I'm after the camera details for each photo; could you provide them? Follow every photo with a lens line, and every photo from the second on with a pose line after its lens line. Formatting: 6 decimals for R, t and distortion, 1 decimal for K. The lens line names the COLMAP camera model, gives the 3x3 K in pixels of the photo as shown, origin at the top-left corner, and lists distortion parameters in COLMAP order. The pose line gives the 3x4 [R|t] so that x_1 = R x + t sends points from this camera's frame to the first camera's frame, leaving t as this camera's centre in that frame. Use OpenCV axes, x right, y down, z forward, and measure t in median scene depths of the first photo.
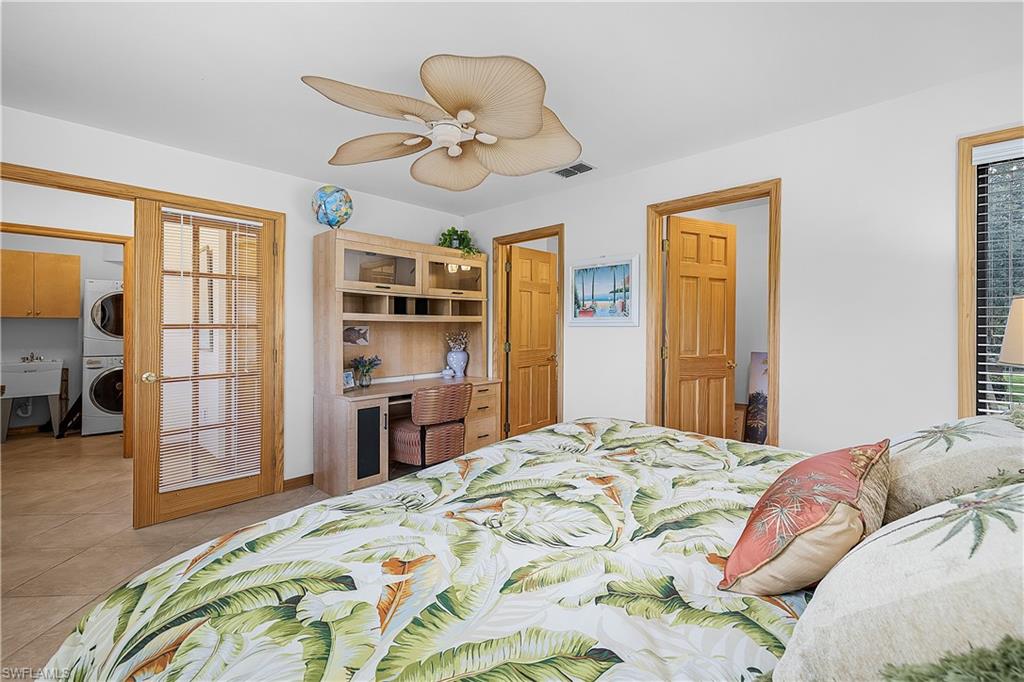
lens RADIAL K [[436.7, 0, 514.3], [0, 436.7, 326.2], [0, 0, 1]] dist [0.001038, 0.000606]
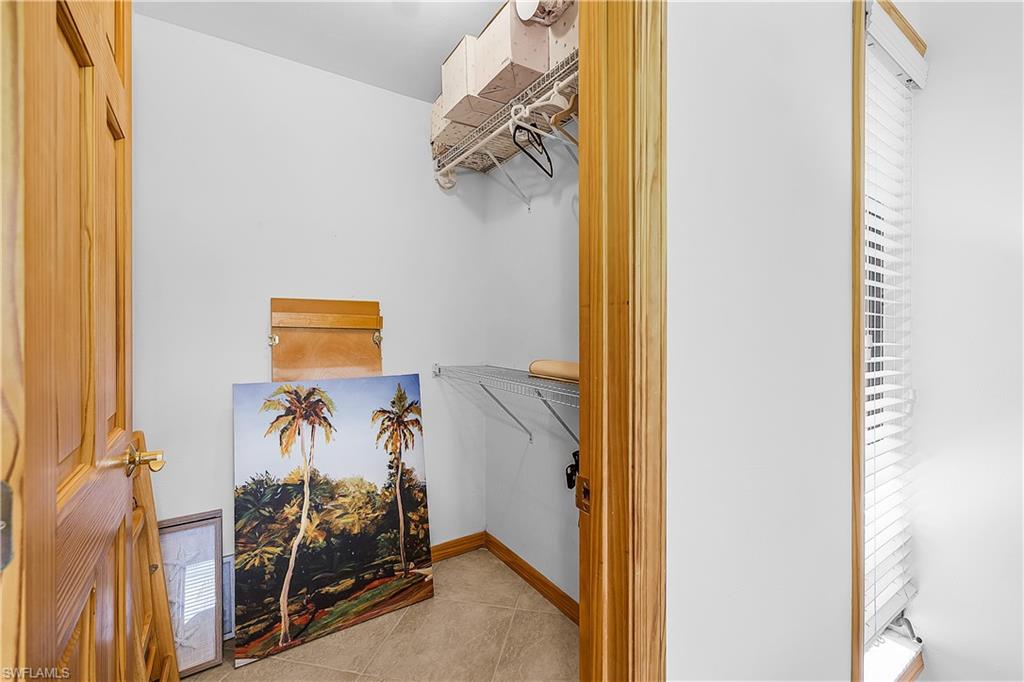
lens RADIAL K [[440.9, 0, 510.8], [0, 440.9, 335.9], [0, 0, 1]] dist [0.000301, 0.000227]
pose [[0.233448, -0.001511, 0.972368, 0.245118], [-0.001132, 0.999998, 0.001826, 0.014697], [-0.972369, -0.001527, 0.233445, 0.805469]]
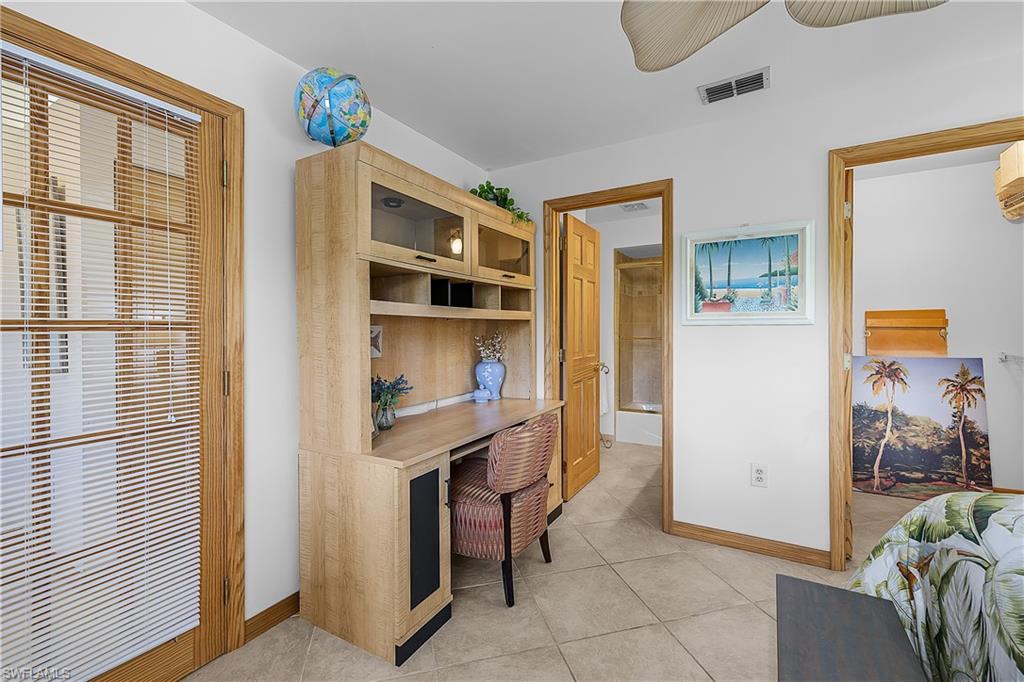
lens RADIAL K [[434.8, 0, 515.8], [0, 434.8, 330.4], [0, 0, 1]] dist [0.002517, 0.000223]
pose [[0.973806, -0.005244, 0.227321, -0.323999], [0.004174, 0.999978, 0.005188, 0.004315], [-0.227343, -0.004103, 0.973806, 0.416145]]
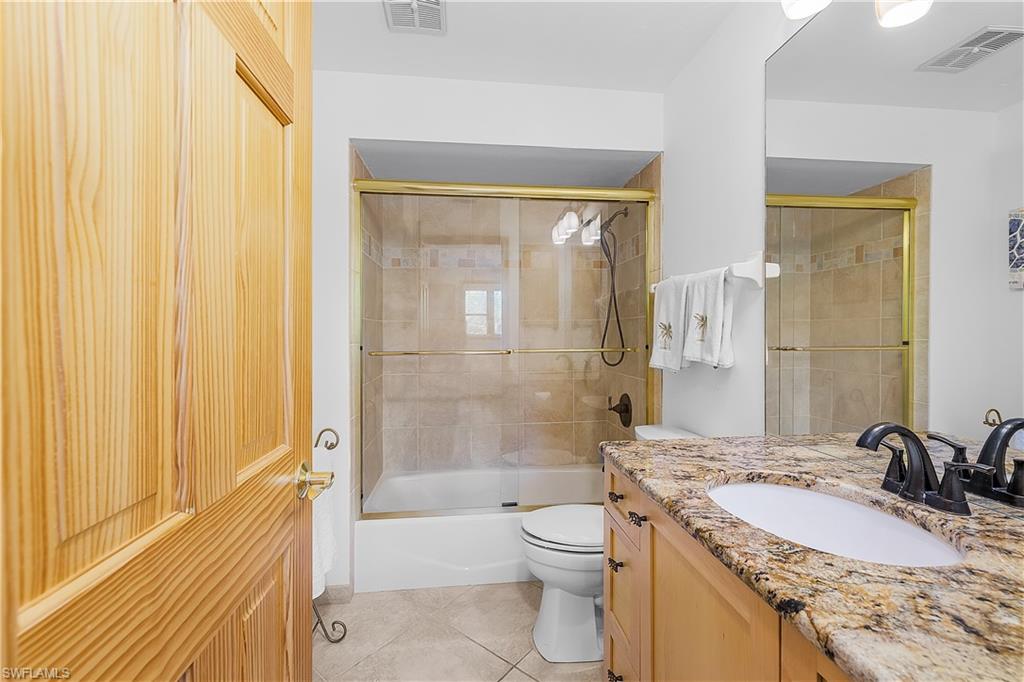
lens RADIAL K [[440.9, 0, 510.8], [0, 440.9, 335.9], [0, 0, 1]] dist [0.000301, 0.000227]
pose [[0.662165, -0.009851, 0.749293, 0.006548], [0.002387, 0.999936, 0.011037, 0.009263], [-0.749354, -0.005520, 0.662146, 1.160241]]
